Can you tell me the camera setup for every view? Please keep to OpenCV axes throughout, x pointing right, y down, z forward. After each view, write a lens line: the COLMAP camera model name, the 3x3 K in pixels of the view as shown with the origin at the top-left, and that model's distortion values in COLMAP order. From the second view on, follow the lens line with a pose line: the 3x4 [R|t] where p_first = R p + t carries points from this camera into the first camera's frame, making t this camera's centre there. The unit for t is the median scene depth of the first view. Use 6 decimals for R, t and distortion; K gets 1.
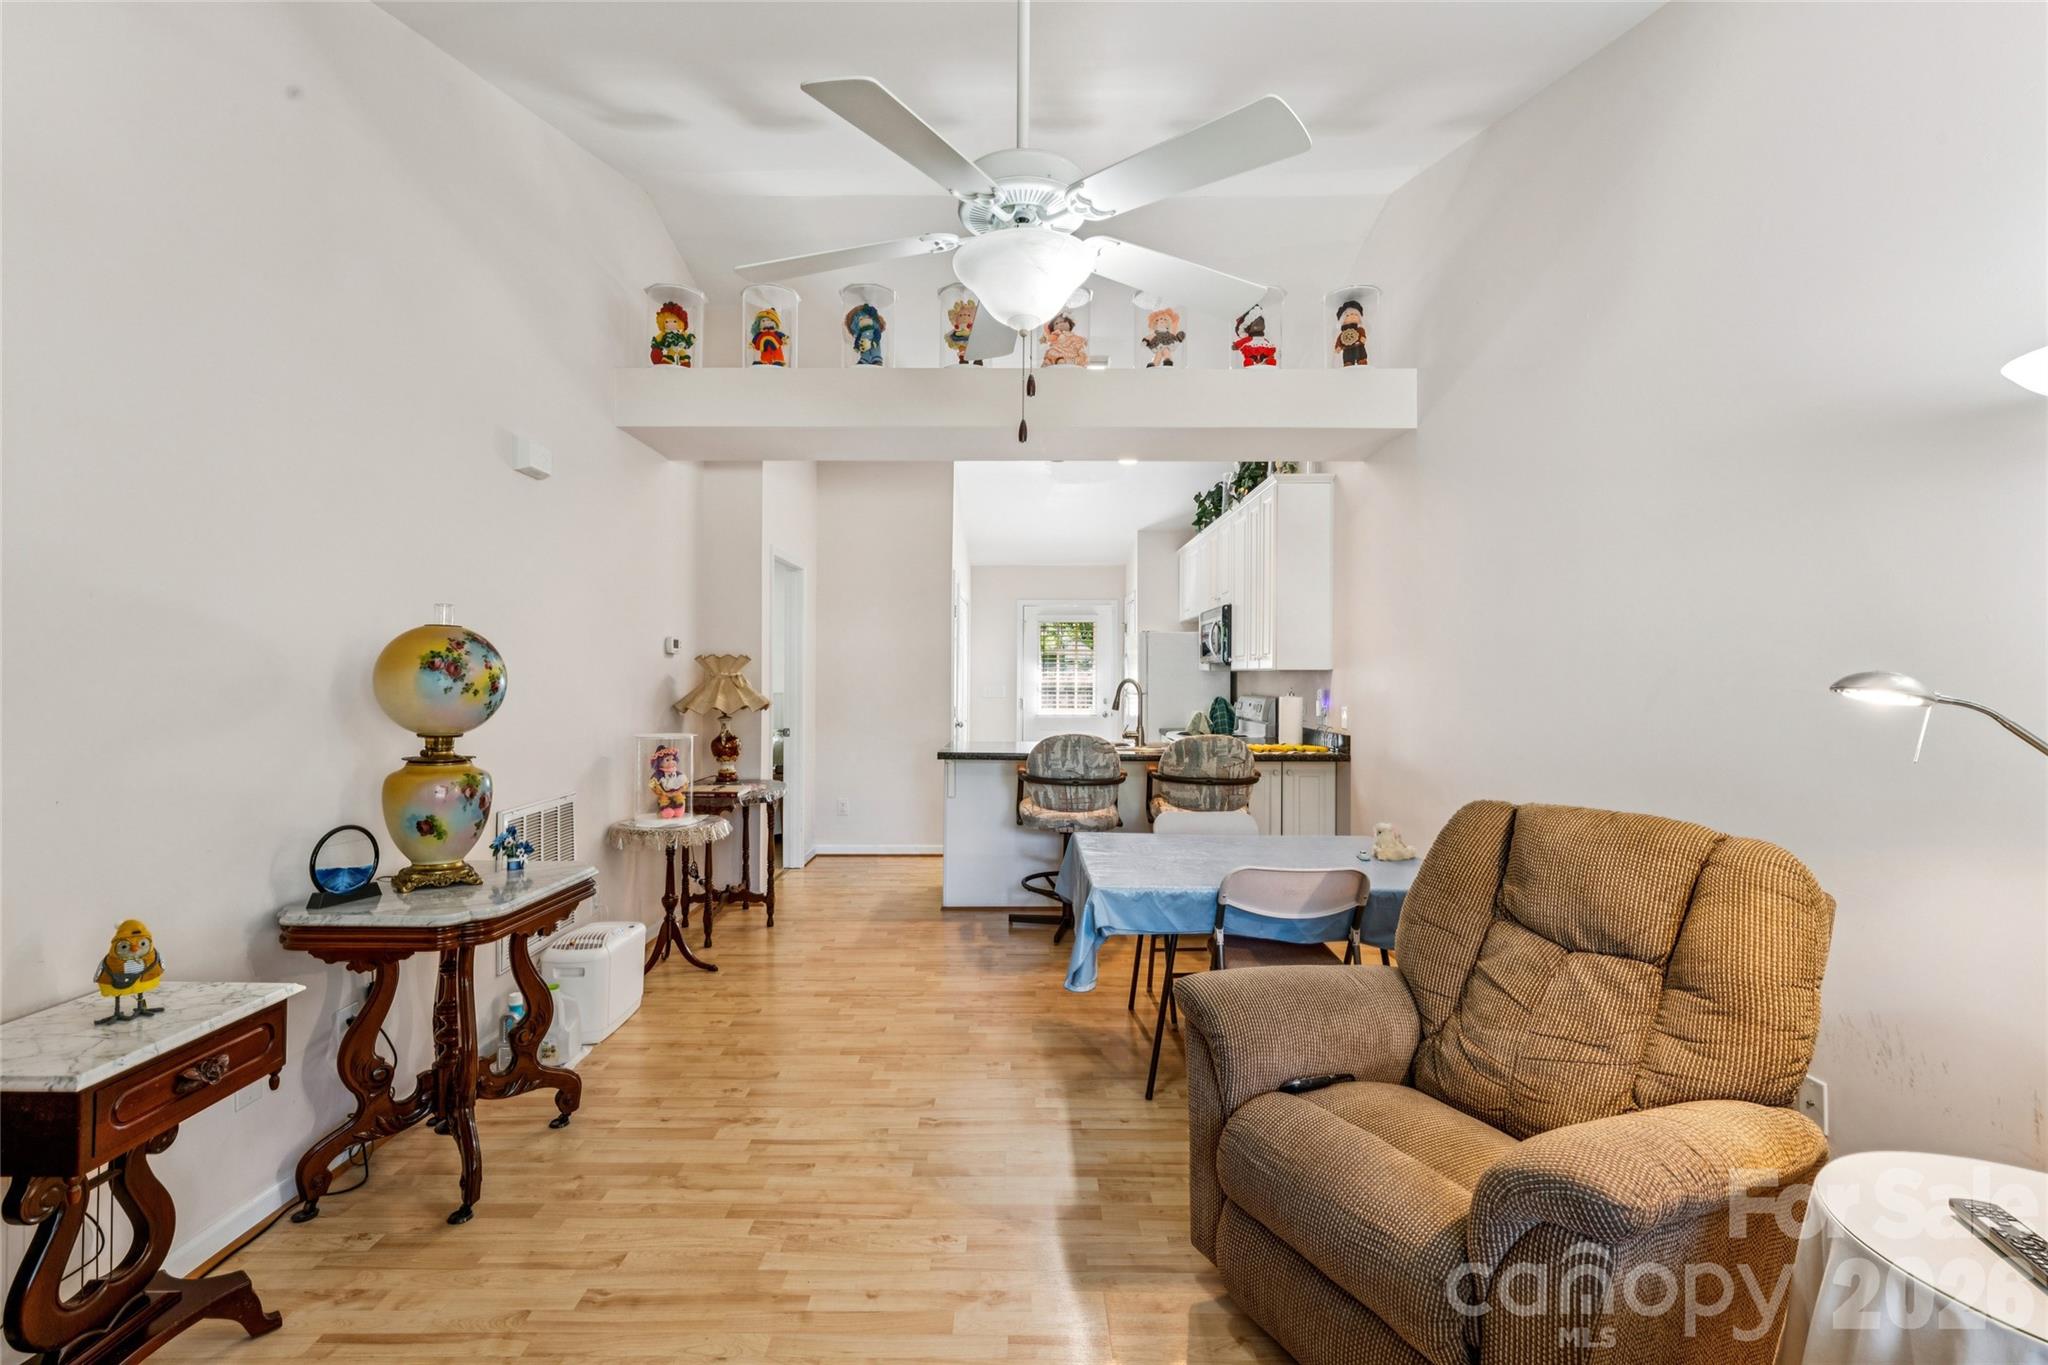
lens RADIAL K [[898.1, 0, 1025.7], [0, 898.1, 691.5], [0, 0, 1]] dist [-0.000108, -0.000686]
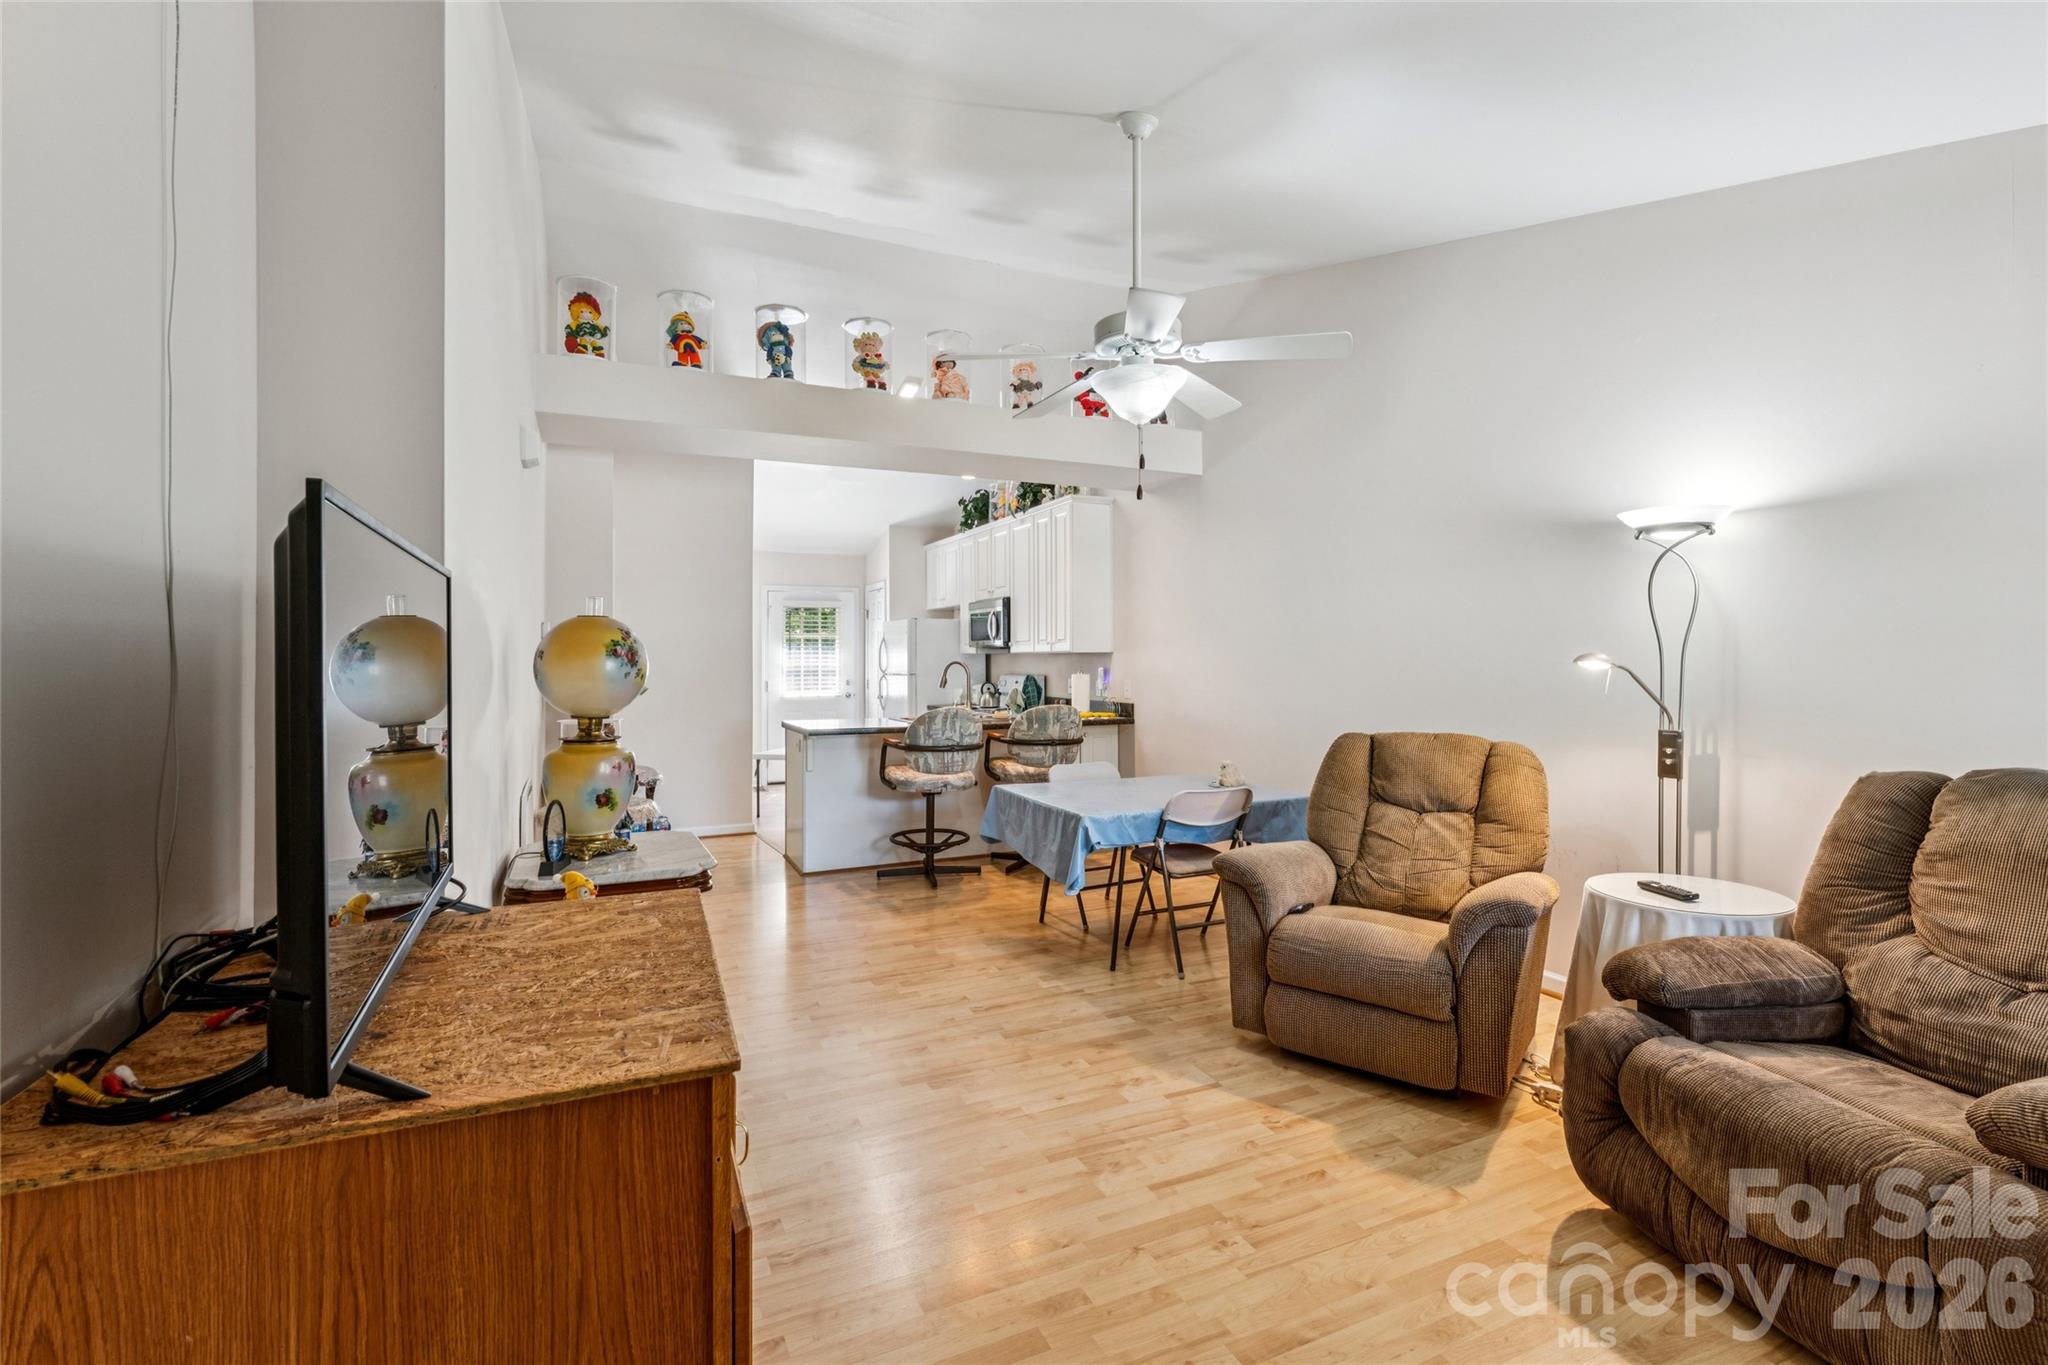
lens RADIAL K [[898.1, 0, 1022.7], [0, 898.1, 668.4], [0, 0, 1]] dist [-0.000108, -0.000686]
pose [[0.909785, -0.012252, 0.414899, -0.382322], [0.014873, 0.999885, -0.003088, 0.000802], [-0.414814, 0.008980, 0.909862, -0.125738]]
